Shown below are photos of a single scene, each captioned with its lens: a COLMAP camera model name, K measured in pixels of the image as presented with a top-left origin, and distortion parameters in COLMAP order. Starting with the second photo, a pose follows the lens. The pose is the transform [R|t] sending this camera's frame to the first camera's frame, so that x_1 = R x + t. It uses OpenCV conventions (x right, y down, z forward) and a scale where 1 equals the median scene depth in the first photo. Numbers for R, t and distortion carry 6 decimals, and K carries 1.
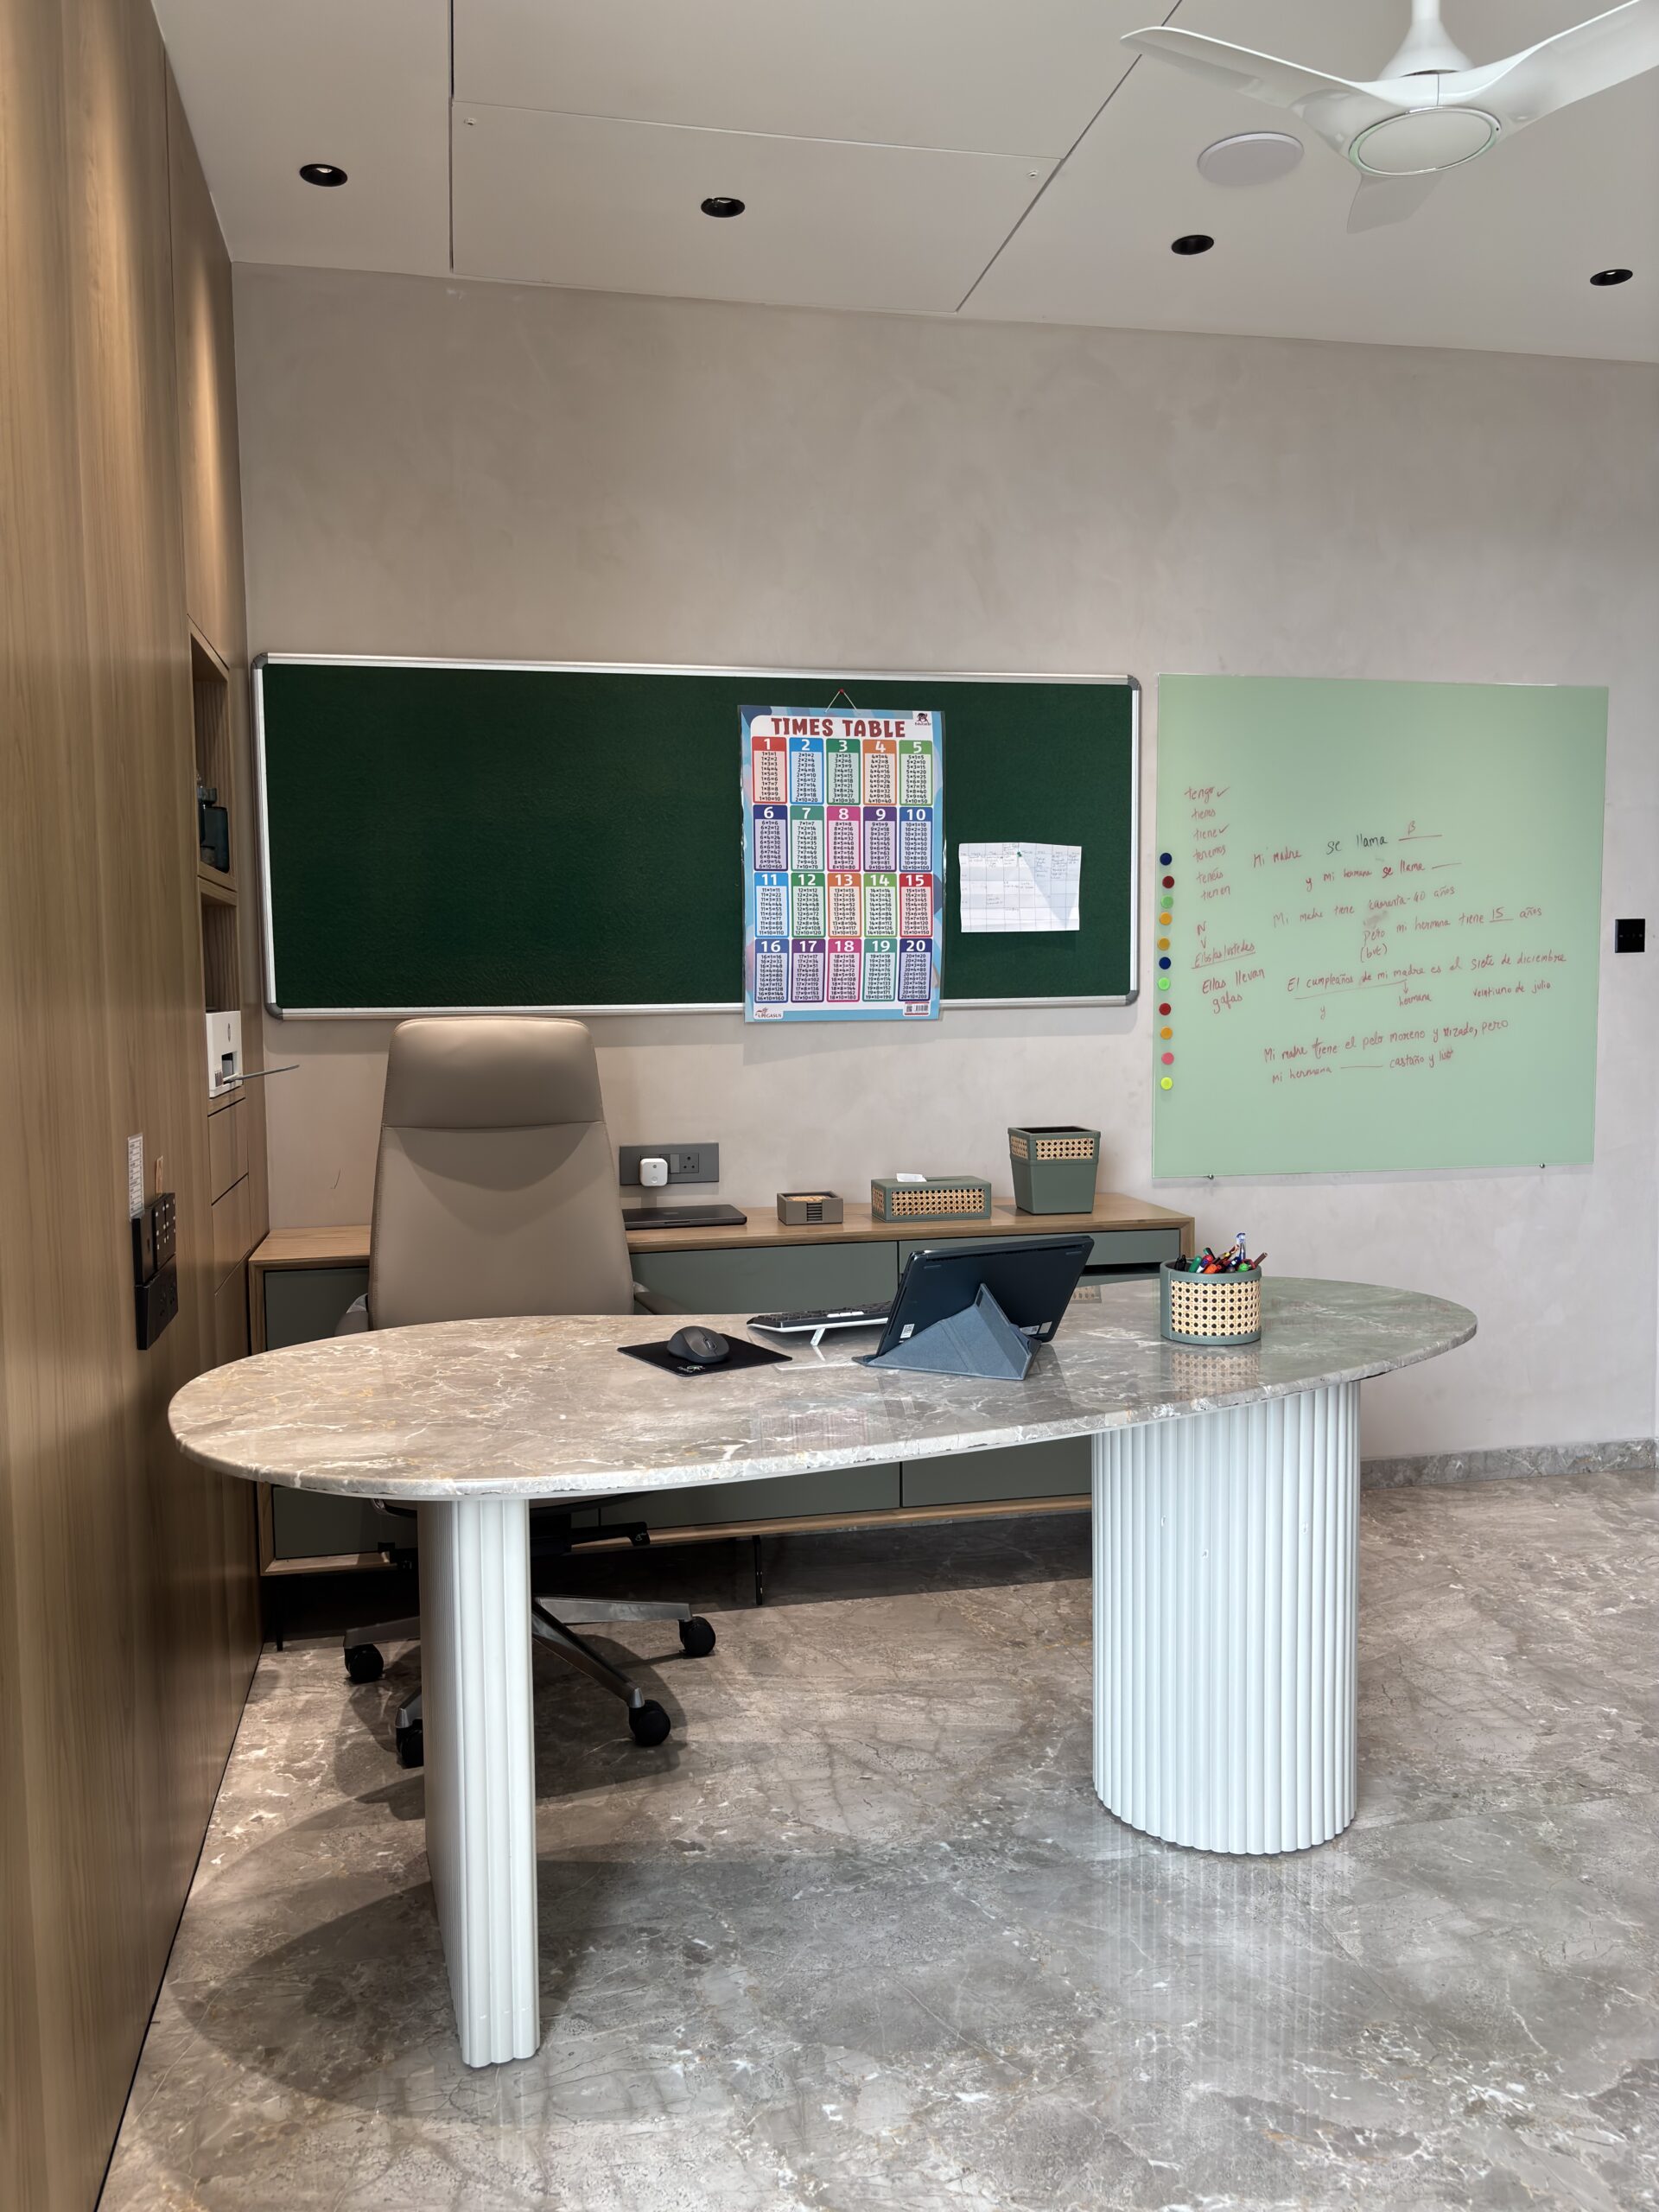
lens RADIAL K [[1676.1, 0, 829.5], [0, 1676.1, 1106.0], [0, 0, 1]] dist [-0.001354, -0.000609]
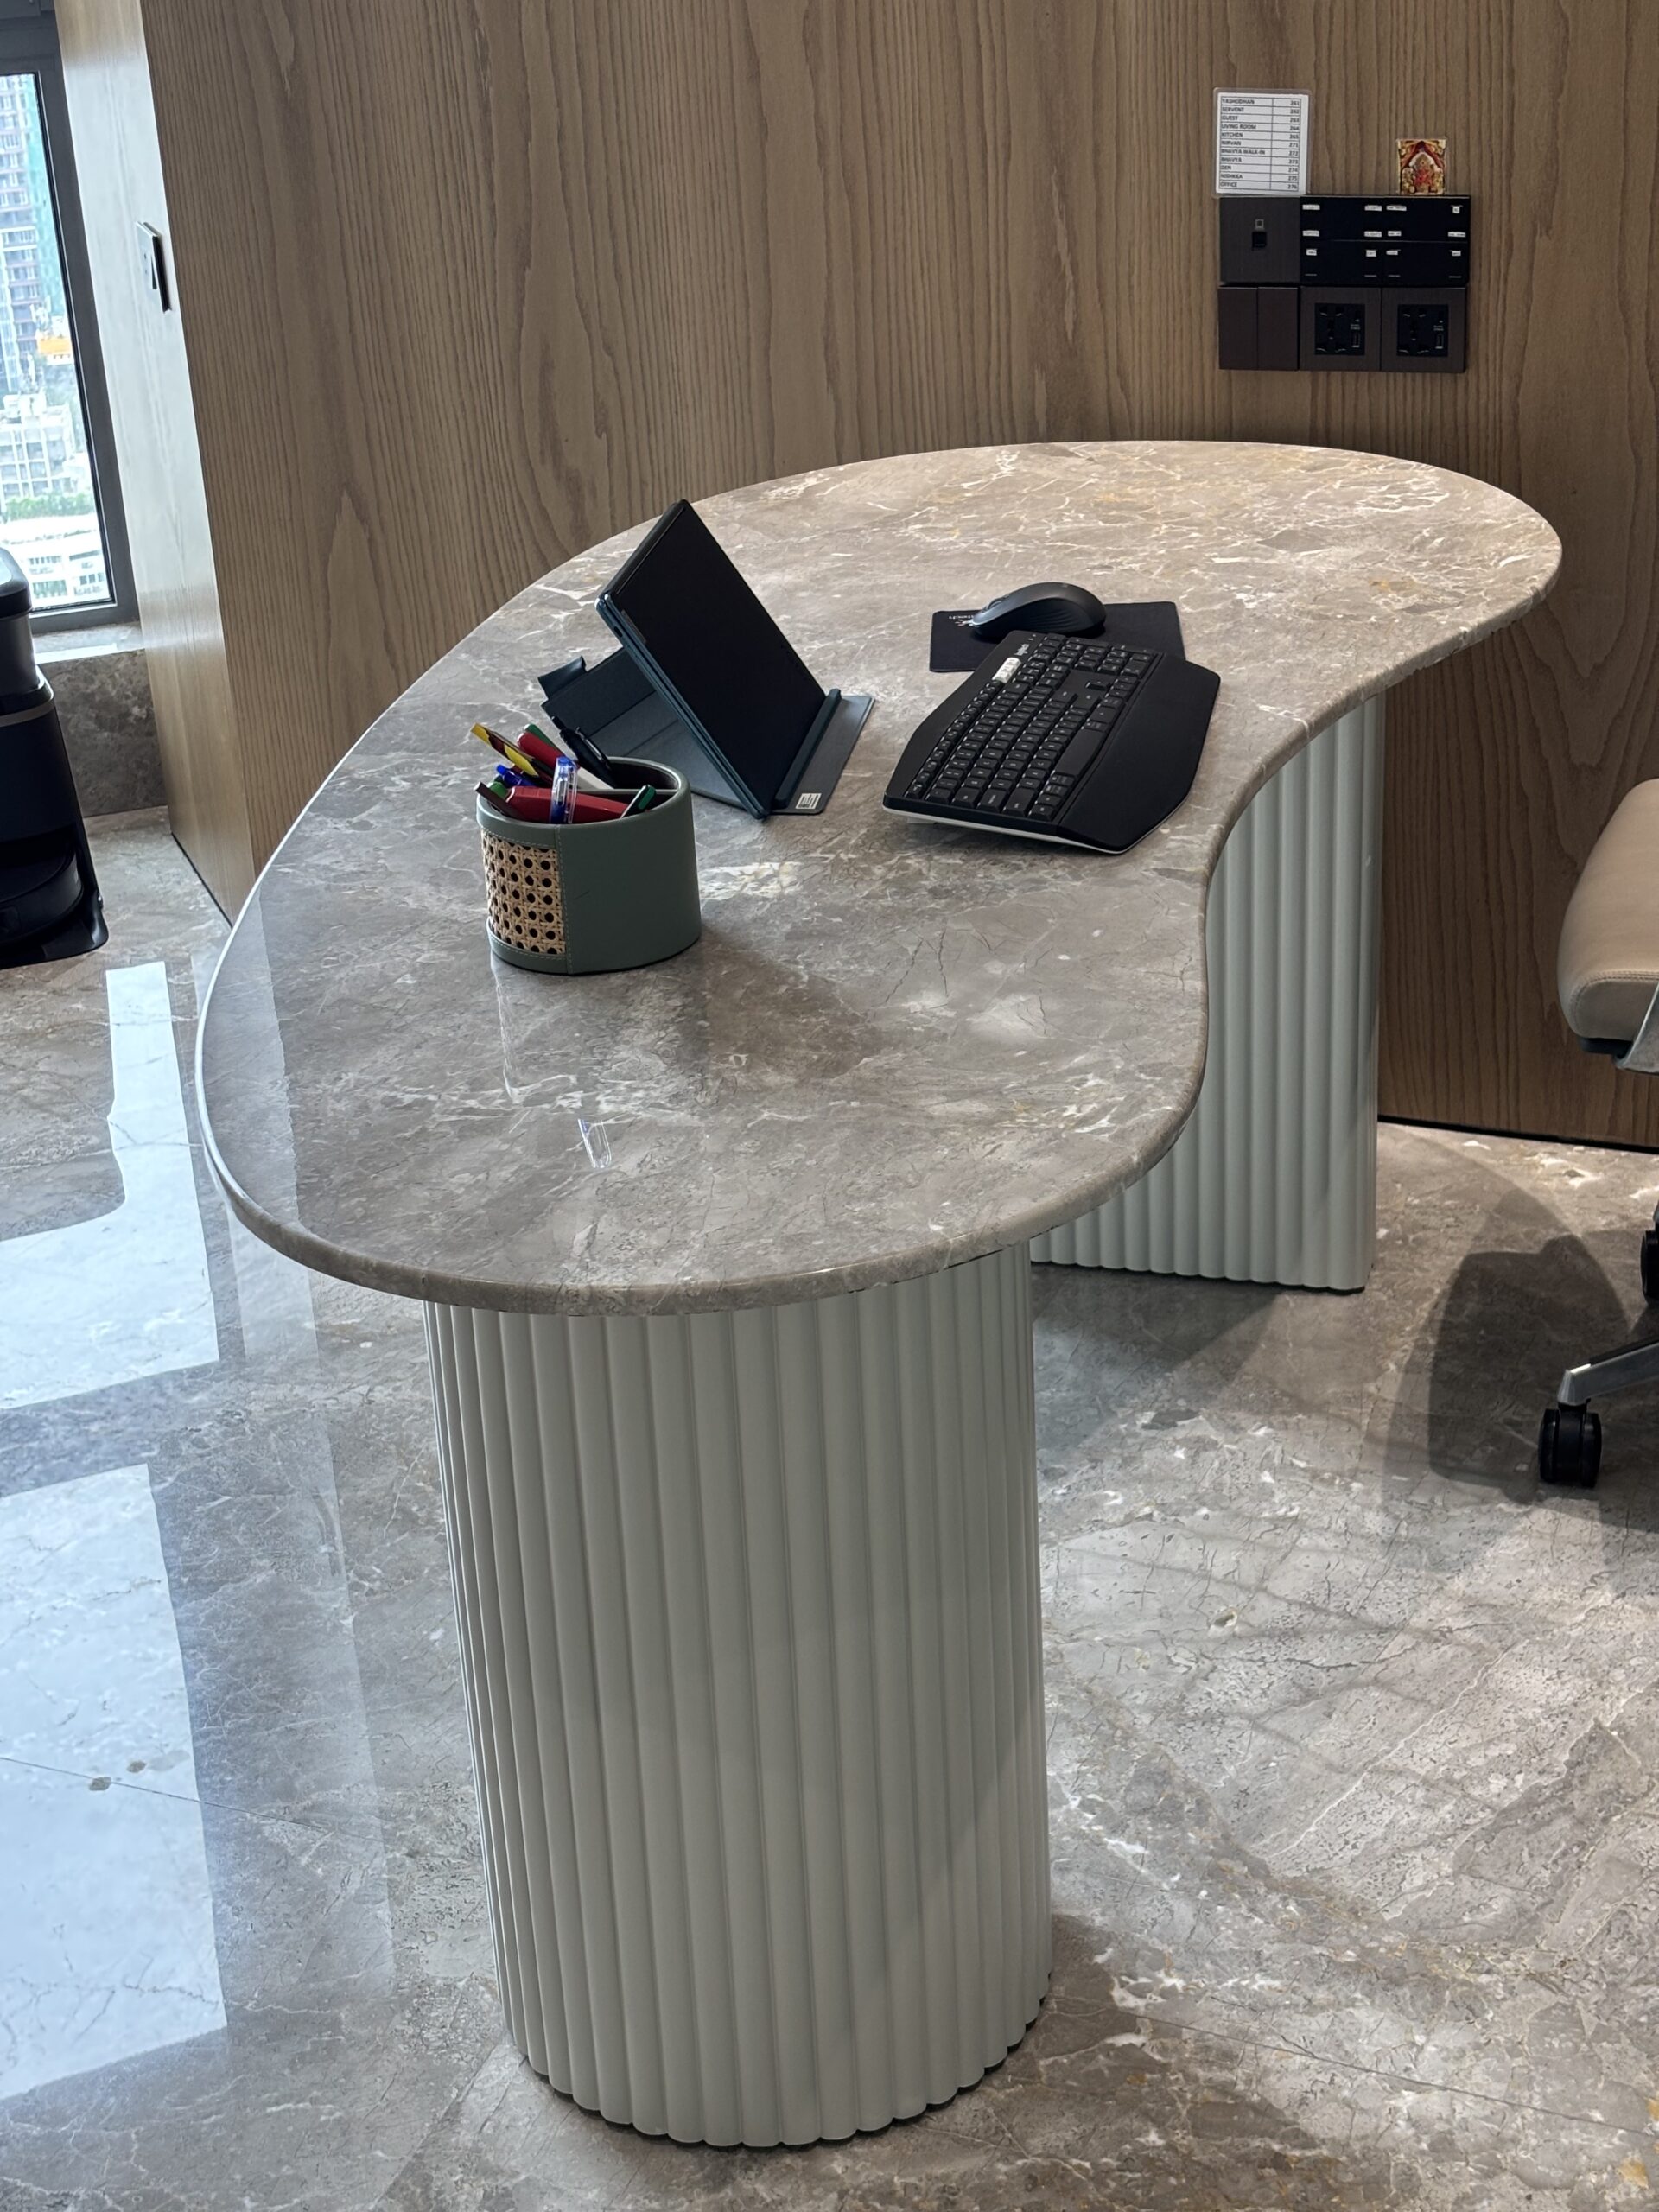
lens RADIAL K [[3343.2, 0, 829.5], [0, 3343.2, 1106.0], [0, 0, 1]] dist [-0.001464, -0.005787]
pose [[-0.576560, 0.372336, -0.727286, 0.792360], [-0.002261, 0.889400, 0.457123, -0.218171], [0.817052, 0.265204, -0.511951, 1.392479]]
